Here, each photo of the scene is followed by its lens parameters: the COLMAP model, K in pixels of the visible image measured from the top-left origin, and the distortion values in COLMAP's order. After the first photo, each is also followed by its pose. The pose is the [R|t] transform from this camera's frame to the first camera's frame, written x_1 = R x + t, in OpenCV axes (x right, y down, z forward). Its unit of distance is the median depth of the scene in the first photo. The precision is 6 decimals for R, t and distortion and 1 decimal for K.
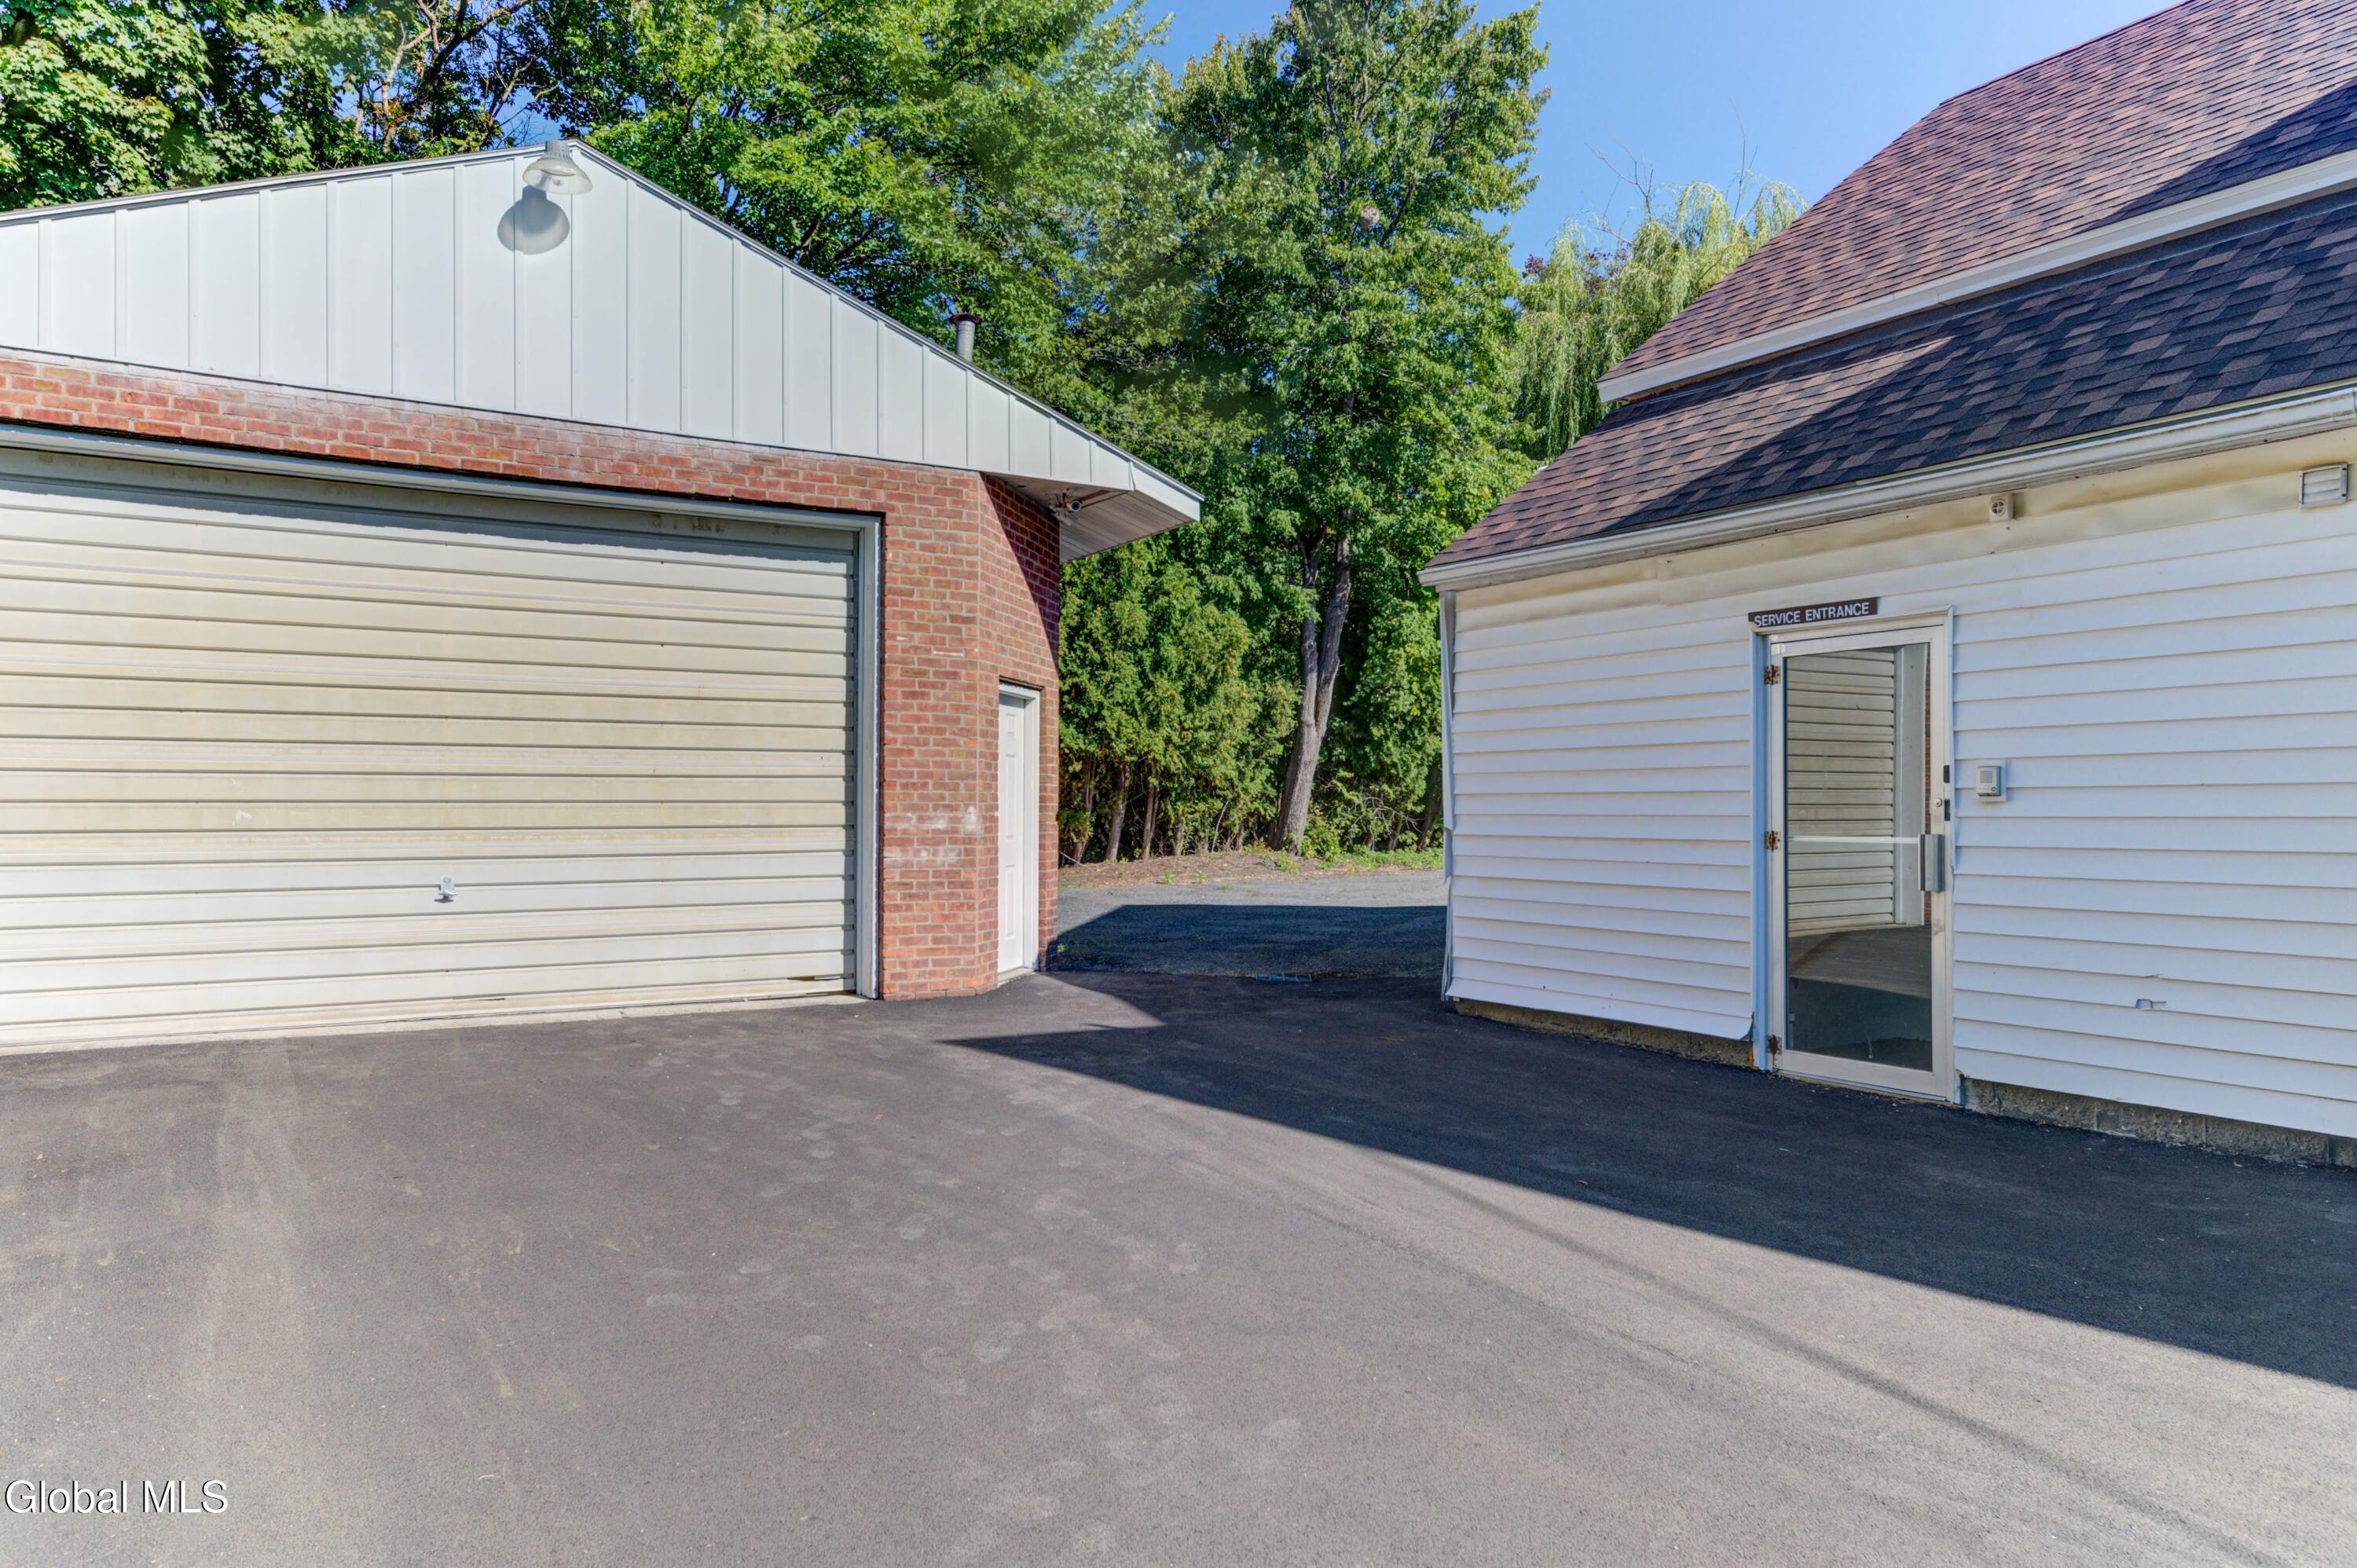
lens RADIAL K [[1538.4, 0, 1169.6], [0, 1538.4, 802.3], [0, 0, 1]] dist [0.008556, 0.001224]
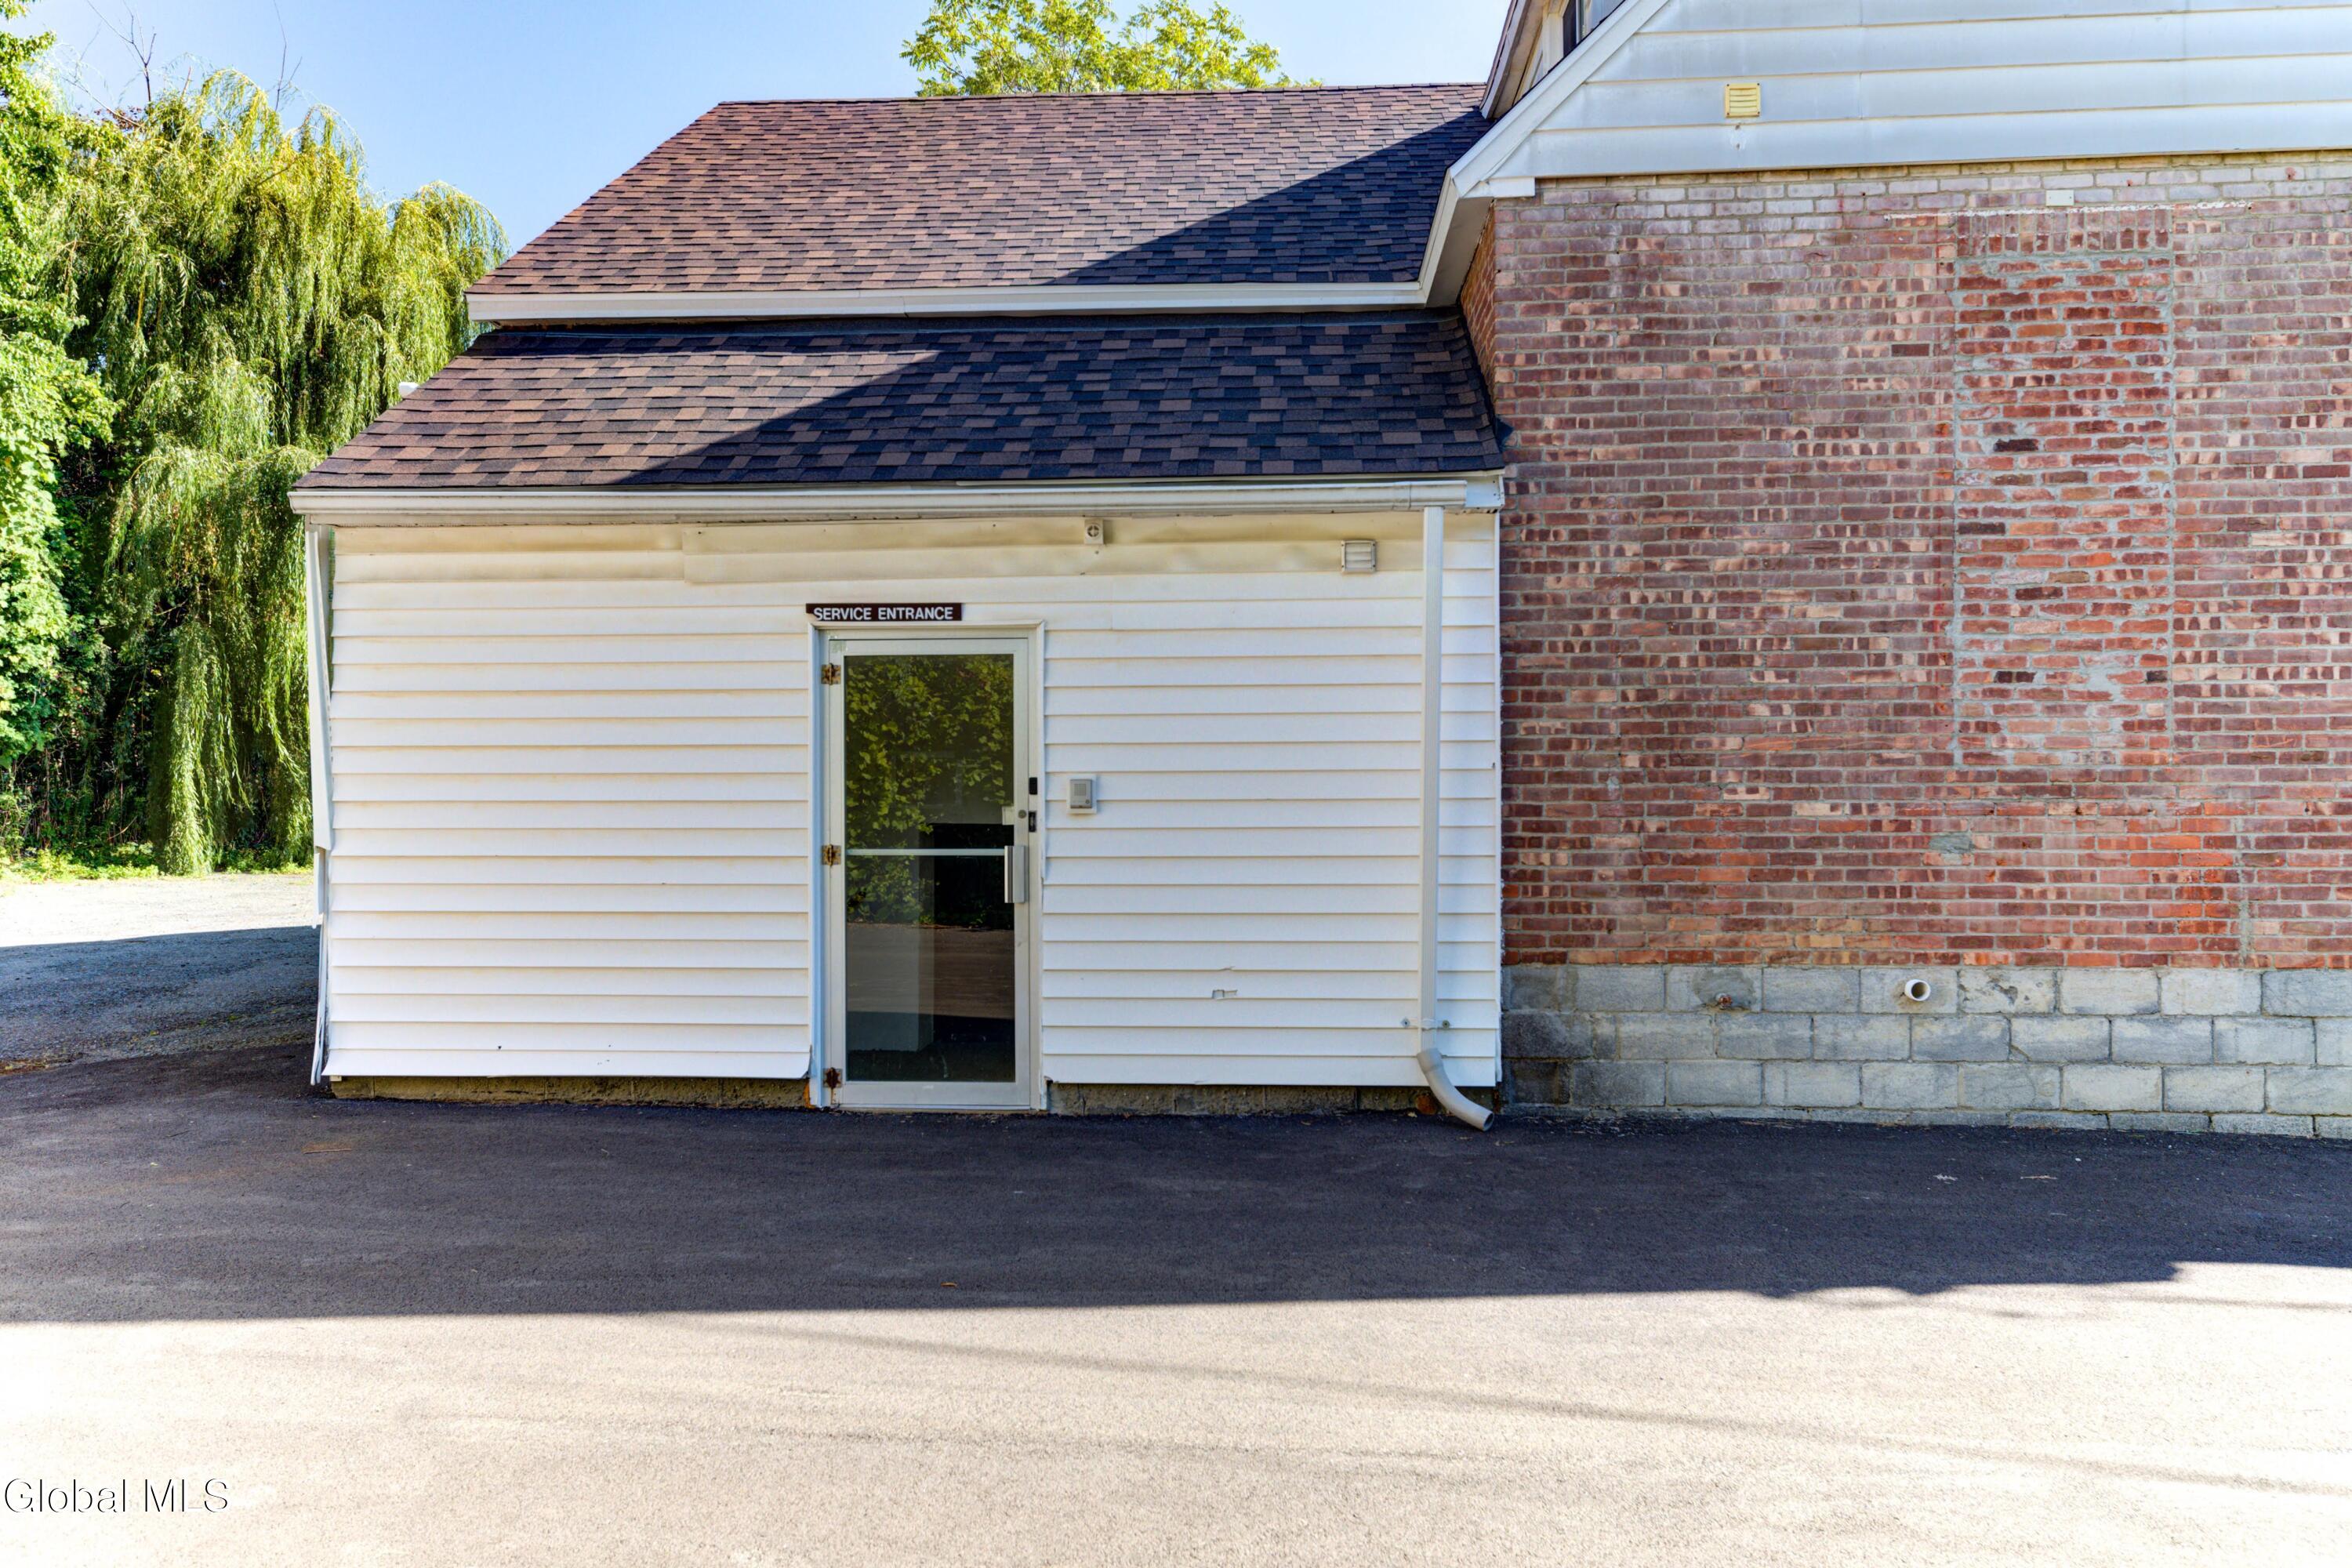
lens RADIAL K [[1535.2, 0, 1167.1], [0, 1535.2, 802.2], [0, 0, 1]] dist [0.008556, 0.001224]
pose [[0.566951, -0.001045, 0.823751, -0.090724], [-0.001948, 0.999995, 0.002609, -0.003452], [-0.823750, -0.003084, 0.566945, 0.116541]]
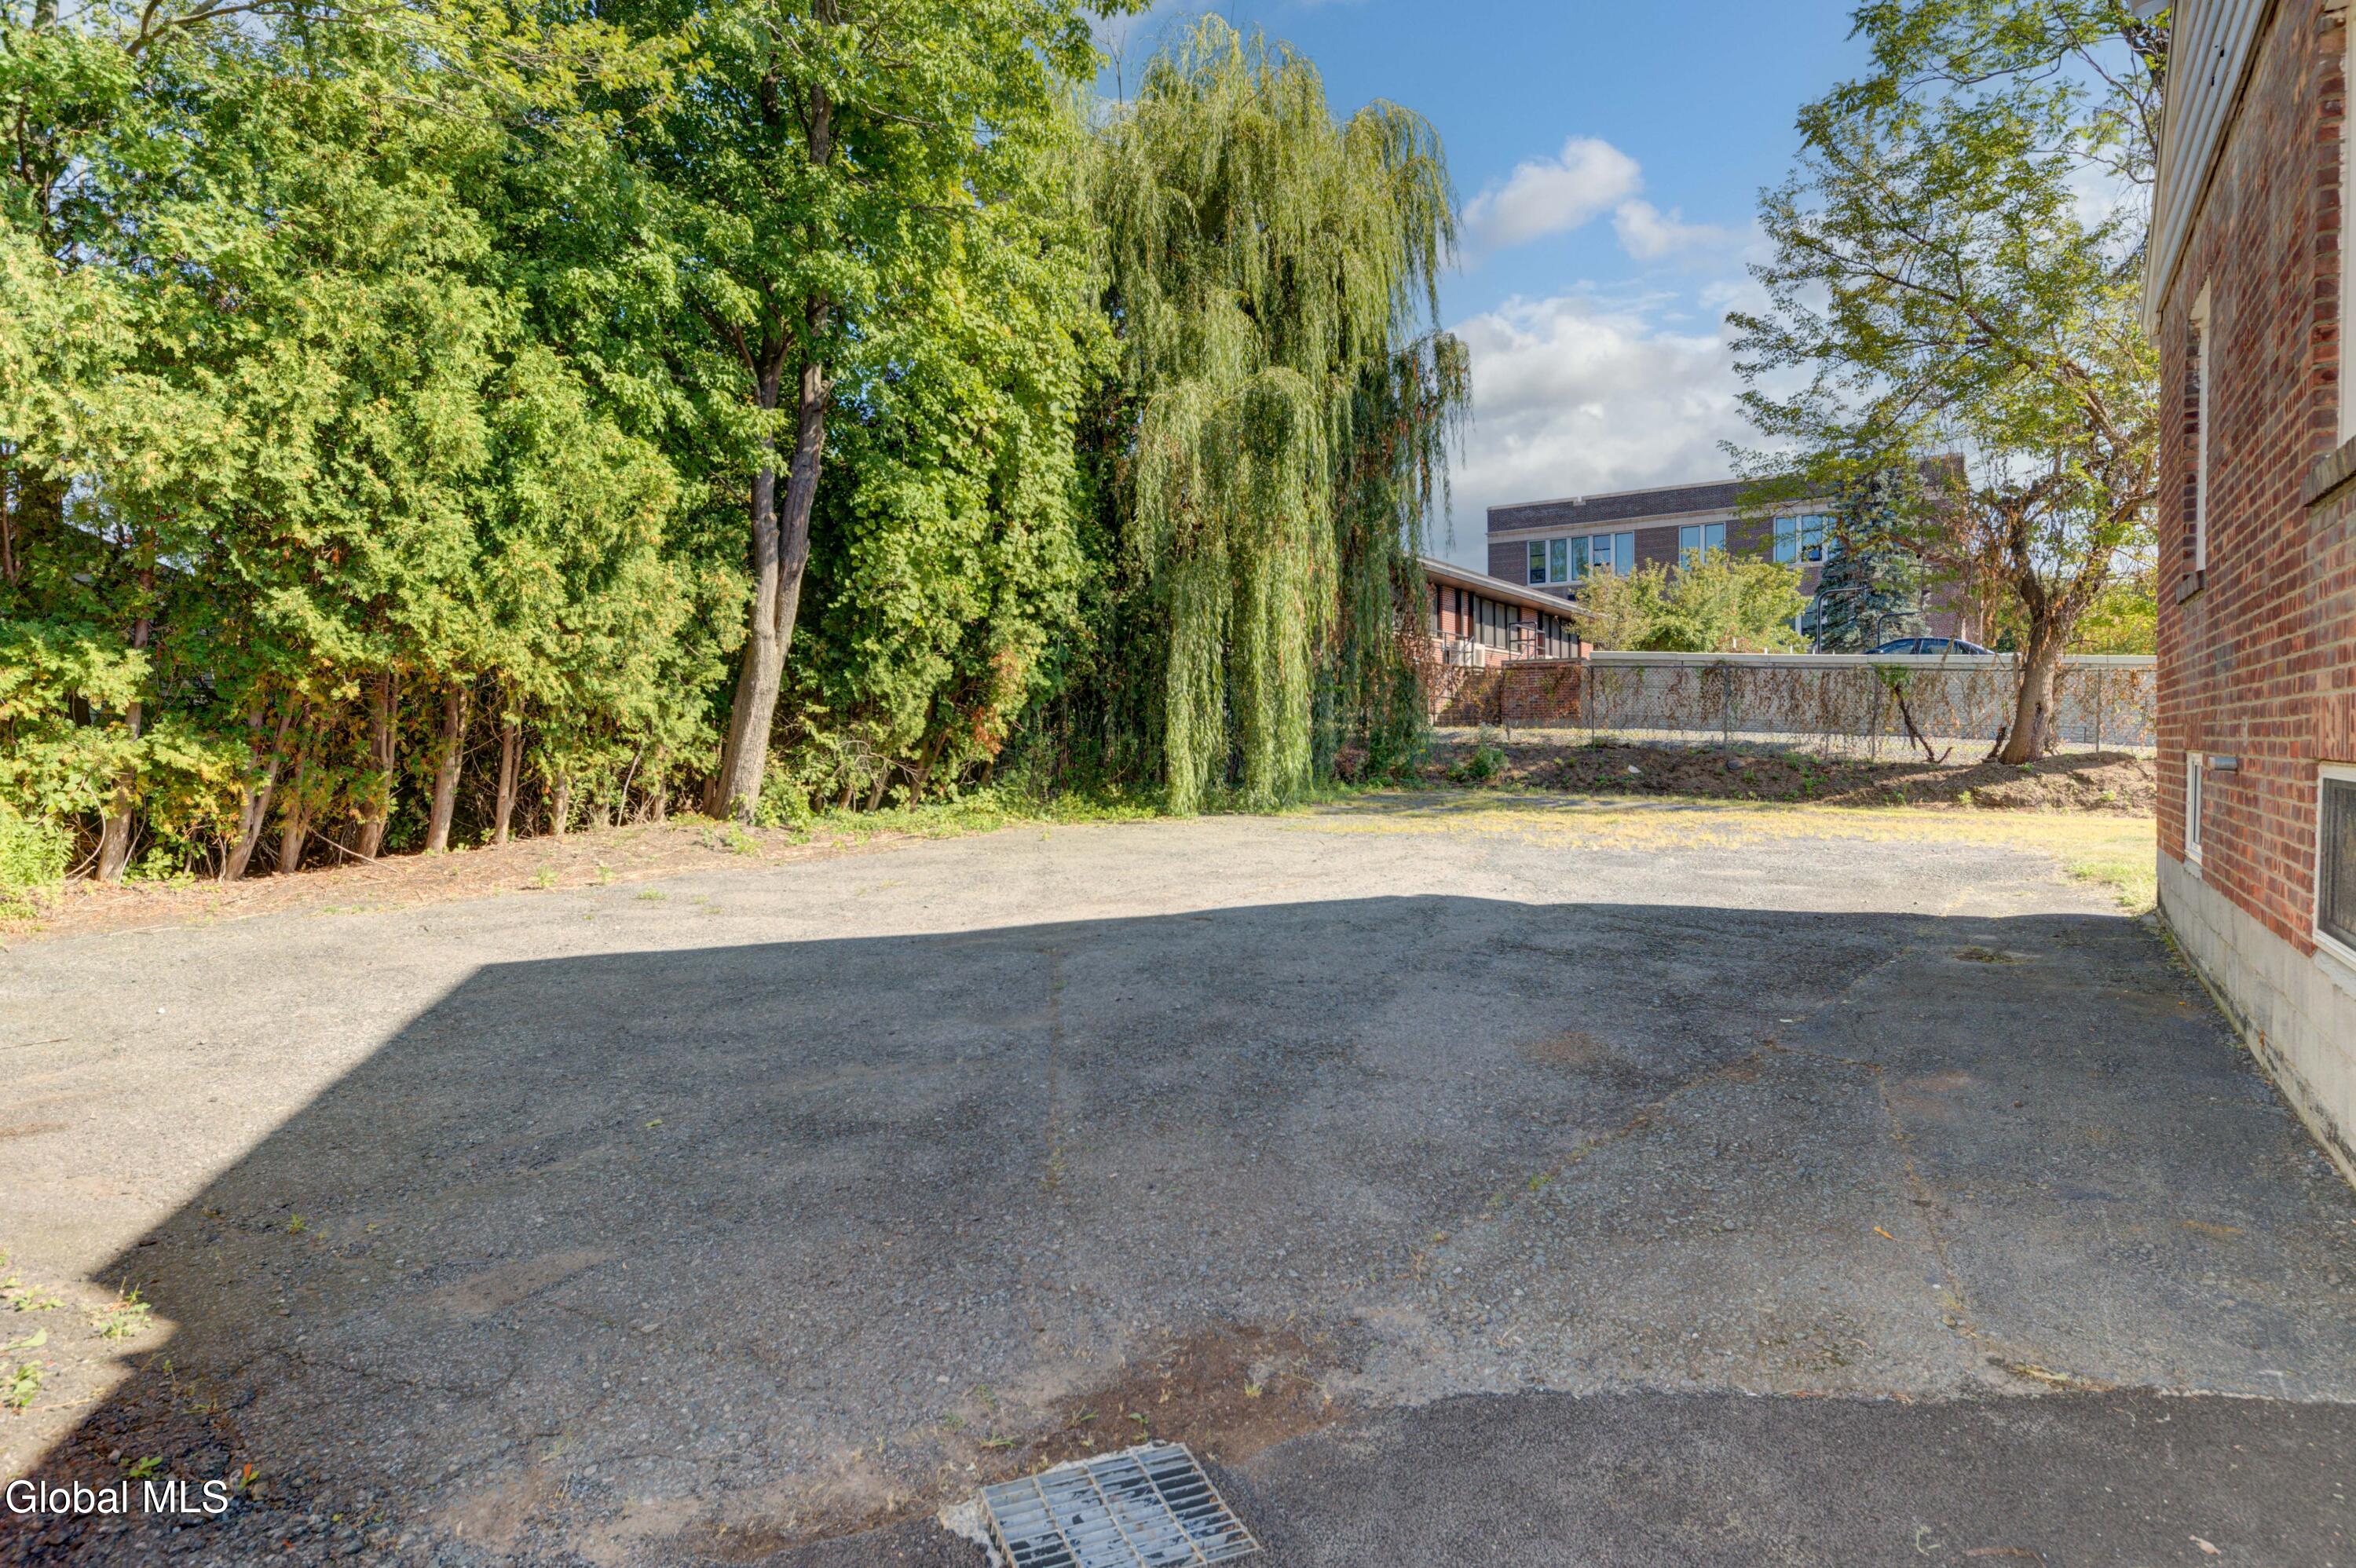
lens RADIAL K [[1280.4, 0, 1178.0], [0, 1280.4, 784.0], [0, 0, 1]] dist [0.027195, 0.000051]
pose [[0.895739, -0.028297, 0.443680, -0.001504], [0.013600, 0.999249, 0.036273, -0.003013], [-0.444373, -0.026457, 0.895451, 0.458226]]
